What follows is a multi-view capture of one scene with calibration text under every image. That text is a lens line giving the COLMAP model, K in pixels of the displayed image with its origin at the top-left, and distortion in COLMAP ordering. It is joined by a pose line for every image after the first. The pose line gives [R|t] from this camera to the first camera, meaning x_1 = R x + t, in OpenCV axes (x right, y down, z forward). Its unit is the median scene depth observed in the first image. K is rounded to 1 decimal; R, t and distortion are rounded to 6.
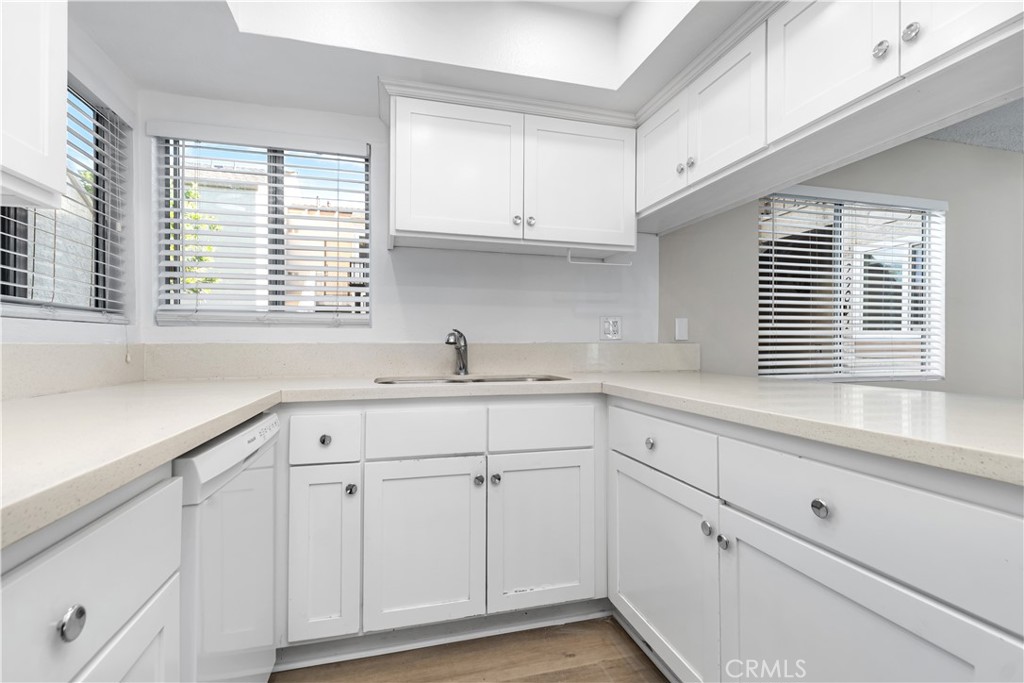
lens RADIAL K [[464.6, 0, 509.0], [0, 464.6, 341.3], [0, 0, 1]] dist [0.007316, -0.001201]
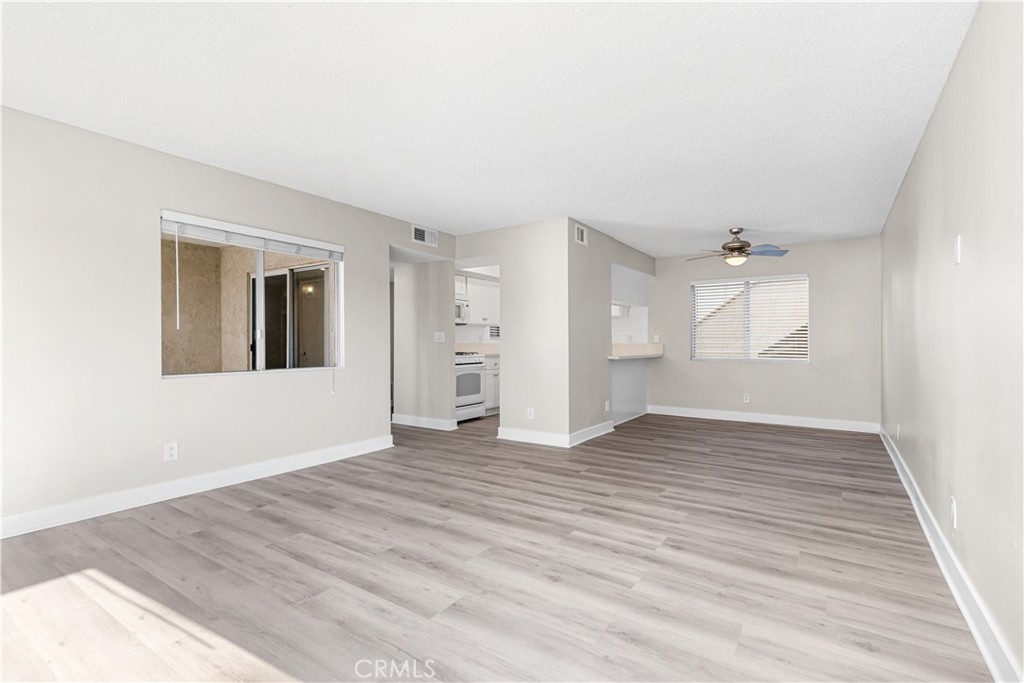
lens RADIAL K [[474.1, 0, 509.8], [0, 474.1, 344.9], [0, 0, 1]] dist [0.012487, -0.000040]
pose [[0.653897, 0.003191, -0.756576, 2.953476], [0.000437, 0.999989, 0.004596, -0.006755], [0.756583, -0.003336, 0.653889, -2.332561]]
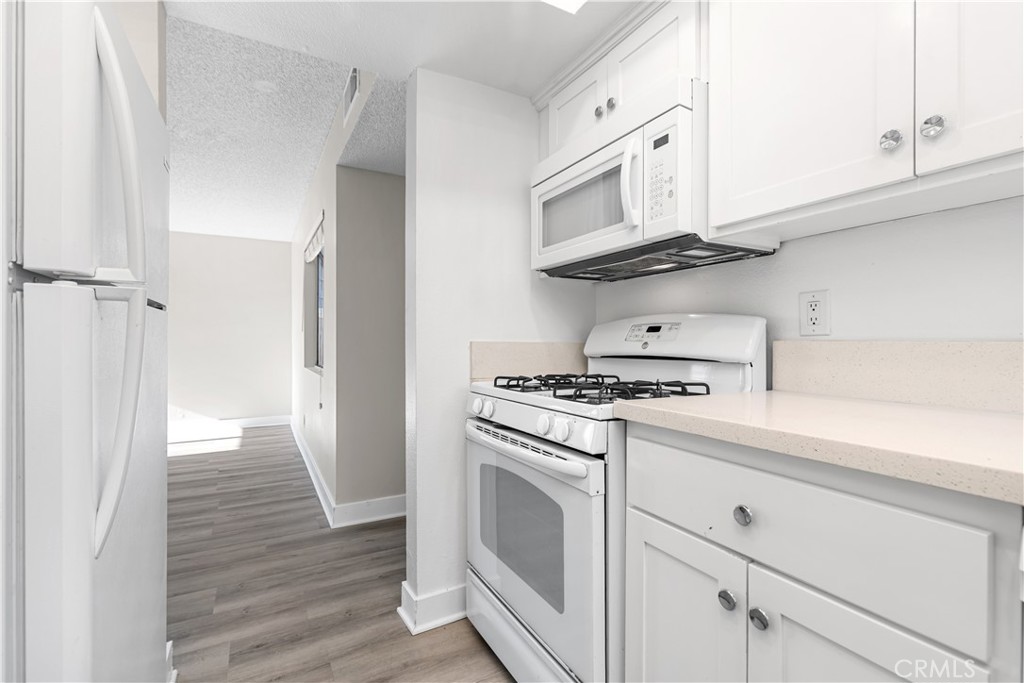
lens RADIAL K [[468.4, 0, 506.3], [0, 468.4, 345.1], [0, 0, 1]] dist [0.010338, -0.000226]
pose [[-0.973622, -0.000310, -0.228168, 0.072525], [-0.000869, 0.999997, 0.002347, 0.004402], [0.228166, 0.002483, -0.973619, 0.716656]]
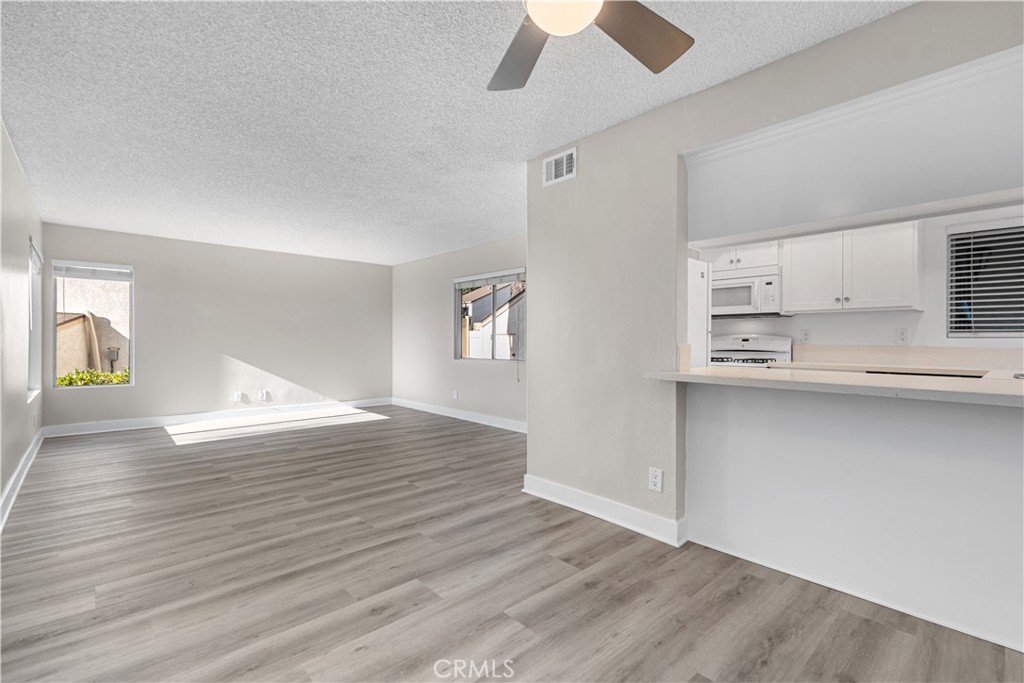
lens RADIAL K [[464.0, 0, 512.0], [0, 464.0, 341.5], [0, 0, 1]] dist [0.001855, 0.000060]
pose [[-0.886320, -0.009942, -0.462967, 1.966370], [-0.008152, 0.999950, -0.005868, 0.006812], [0.463002, -0.001427, -0.886356, 1.562746]]
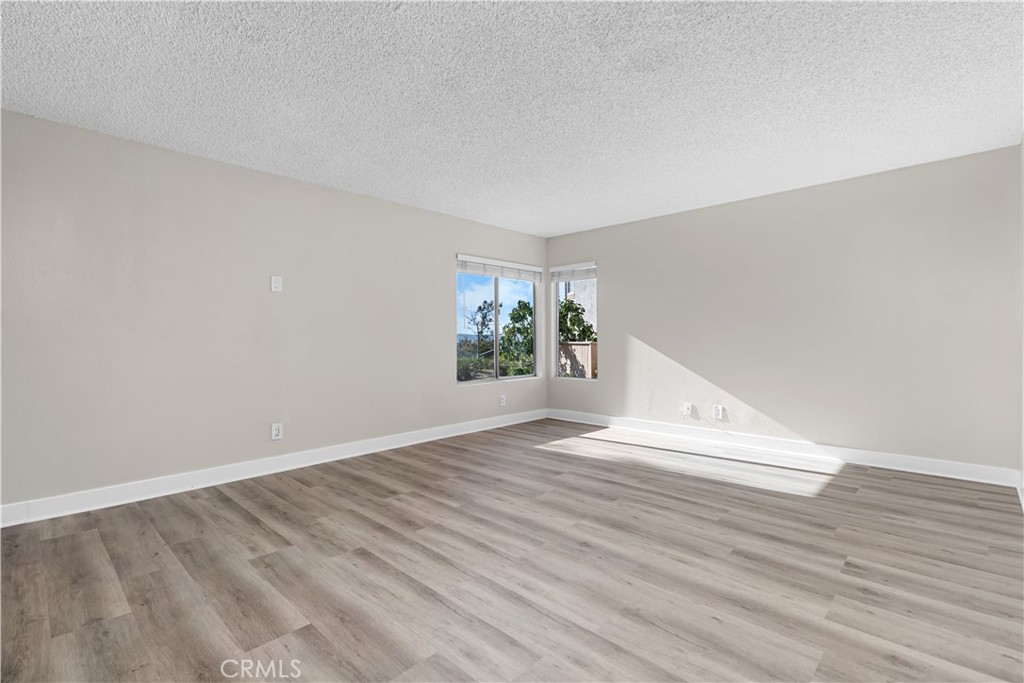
lens RADIAL K [[468.4, 0, 506.3], [0, 468.4, 345.1], [0, 0, 1]] dist [0.010338, -0.000226]
pose [[-0.513419, -0.013910, 0.858025, 0.290472], [0.003444, 0.999827, 0.018270, 0.001277], [-0.858131, 0.012336, -0.513282, -0.384721]]
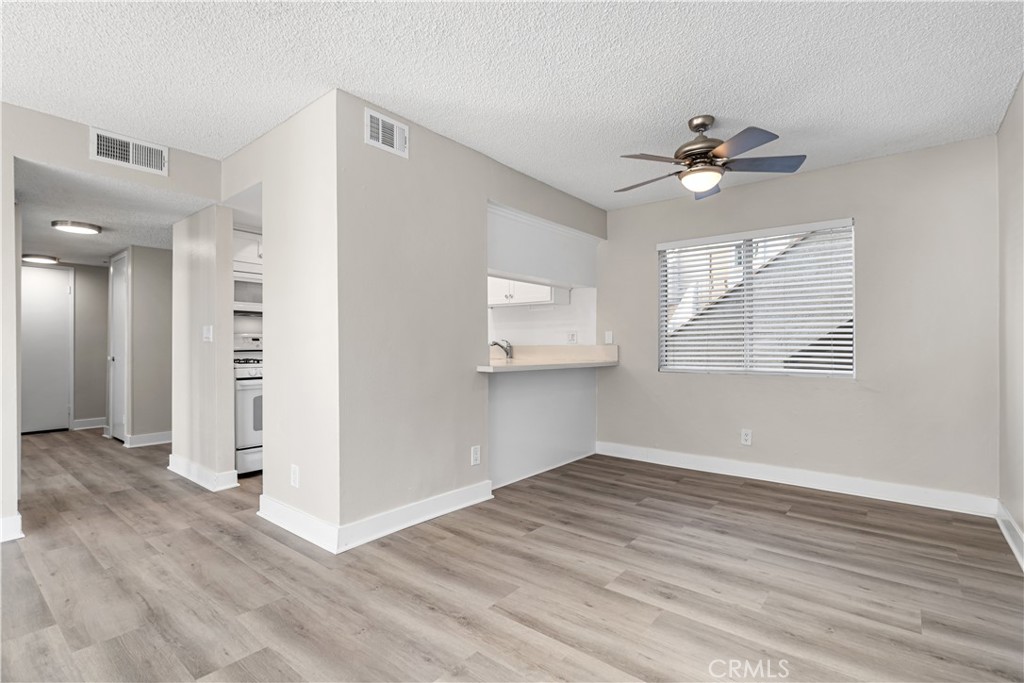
lens RADIAL K [[479.5, 0, 511.2], [0, 479.5, 348.1], [0, 0, 1]] dist [-0.002220, -0.000203]
pose [[0.585149, 0.003815, -0.810917, 2.482671], [0.000400, 0.999987, 0.004994, 0.006406], [0.810926, -0.003247, 0.585140, -0.585503]]
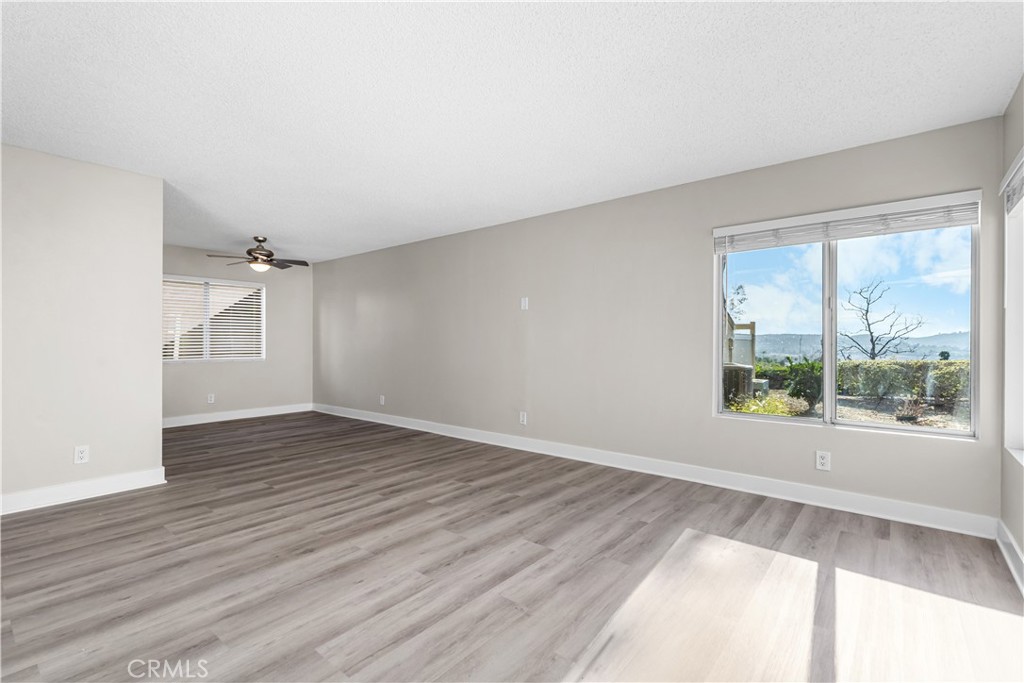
lens RADIAL K [[464.6, 0, 509.0], [0, 464.6, 341.3], [0, 0, 1]] dist [0.007316, -0.001201]
pose [[0.816112, -0.000249, 0.577894, 1.053604], [0.001214, 0.999998, -0.001283, -0.016351], [-0.577892, 0.001749, 0.816111, -2.854907]]
